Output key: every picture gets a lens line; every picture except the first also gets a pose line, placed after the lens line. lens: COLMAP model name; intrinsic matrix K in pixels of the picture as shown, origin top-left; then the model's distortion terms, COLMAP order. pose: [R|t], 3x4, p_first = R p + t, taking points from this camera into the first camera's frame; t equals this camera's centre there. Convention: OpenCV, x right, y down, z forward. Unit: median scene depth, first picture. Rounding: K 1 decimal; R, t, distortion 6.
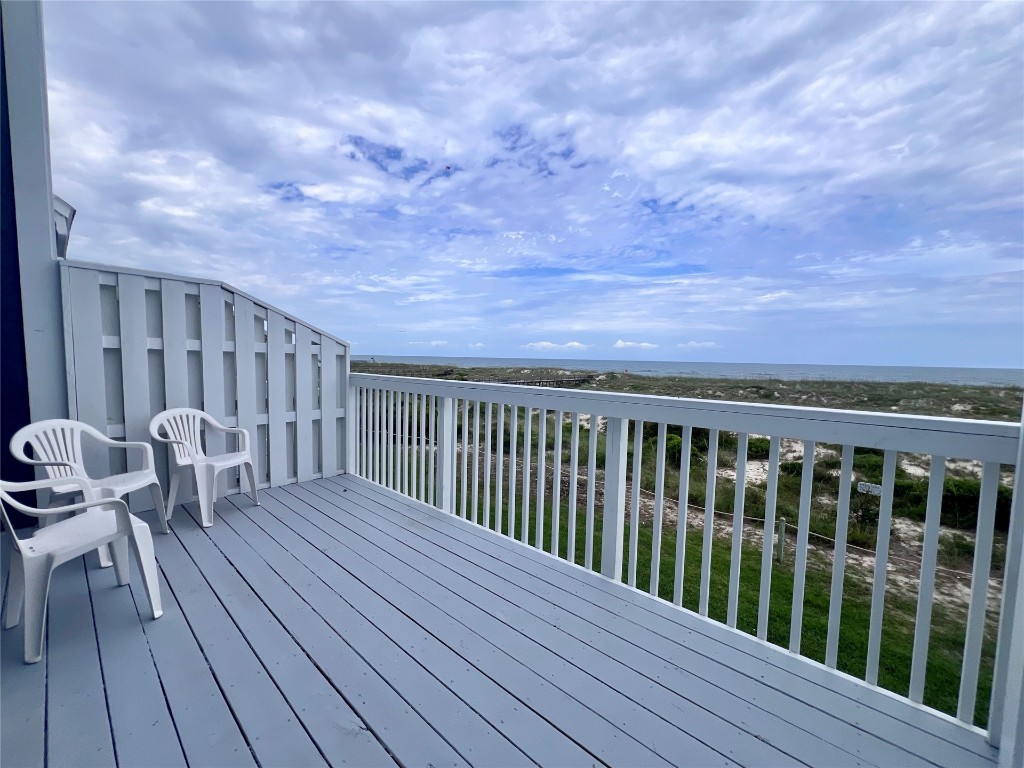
lens RADIAL K [[410.0, 0, 510.9], [0, 410.0, 386.3], [0, 0, 1]] dist [-0.000035, -0.000252]
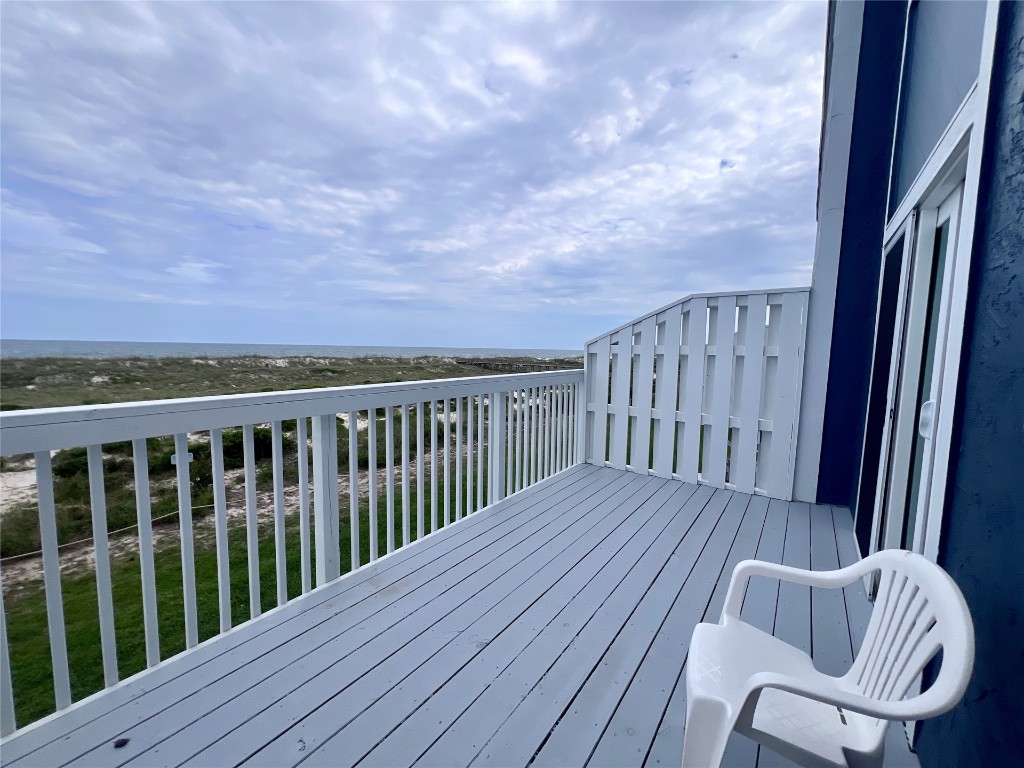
lens RADIAL K [[410.0, 0, 510.9], [0, 410.0, 386.3], [0, 0, 1]] dist [-0.000035, -0.000252]
pose [[-0.102547, -0.114110, 0.988161, -0.293785], [0.048074, 0.991669, 0.119504, -0.029475], [-0.993566, 0.059760, -0.096207, 0.267445]]
